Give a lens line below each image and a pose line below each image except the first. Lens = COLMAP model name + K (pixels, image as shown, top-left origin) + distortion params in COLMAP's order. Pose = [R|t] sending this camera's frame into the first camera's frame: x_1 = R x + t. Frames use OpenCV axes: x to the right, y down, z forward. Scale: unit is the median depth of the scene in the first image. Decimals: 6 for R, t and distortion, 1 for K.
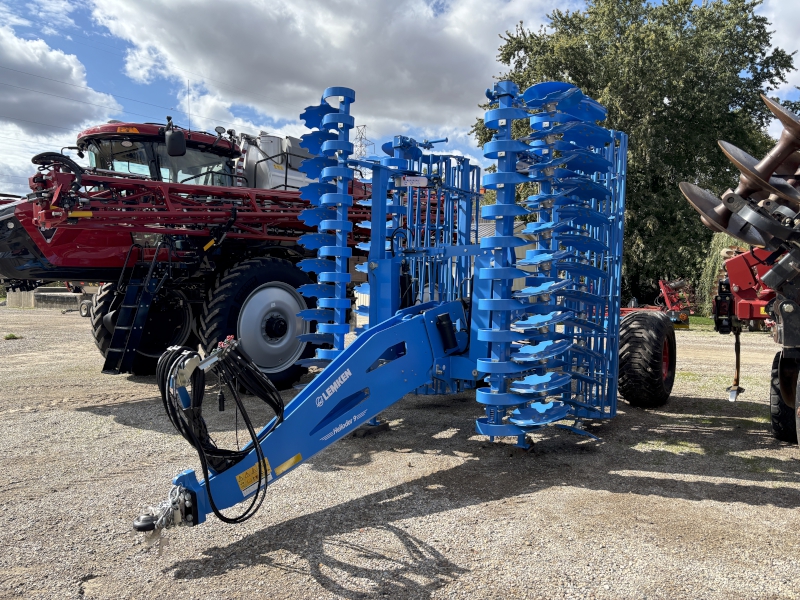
lens RADIAL K [[643.7, 0, 400.0], [0, 643.7, 300.0], [0, 0, 1]] dist [0.007940, 0.002551]
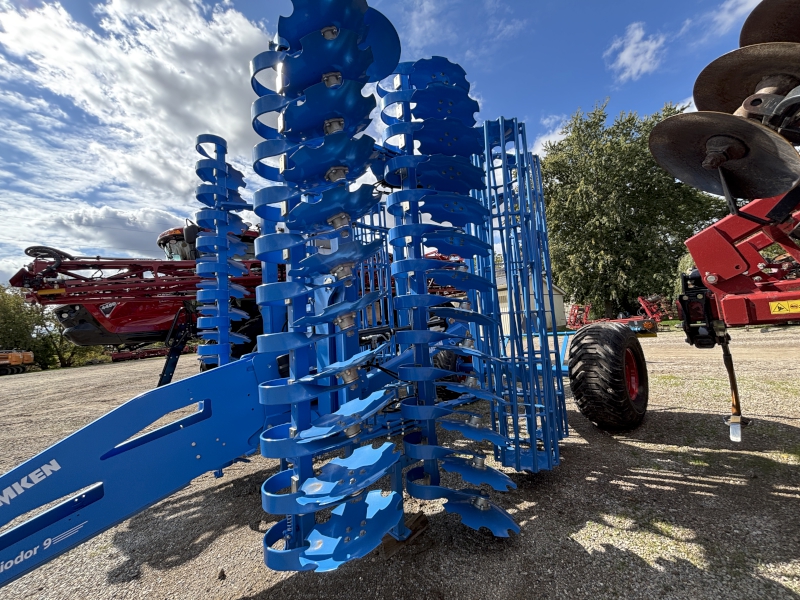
lens RADIAL K [[321.8, 0, 408.7], [0, 321.8, 296.0], [0, 0, 1]] dist [-0.001016, -0.000005]
pose [[0.959951, -0.120432, -0.252963, 0.246928], [0.092807, 0.988610, -0.118477, 0.007253], [0.264350, 0.090255, 0.960194, 0.490471]]
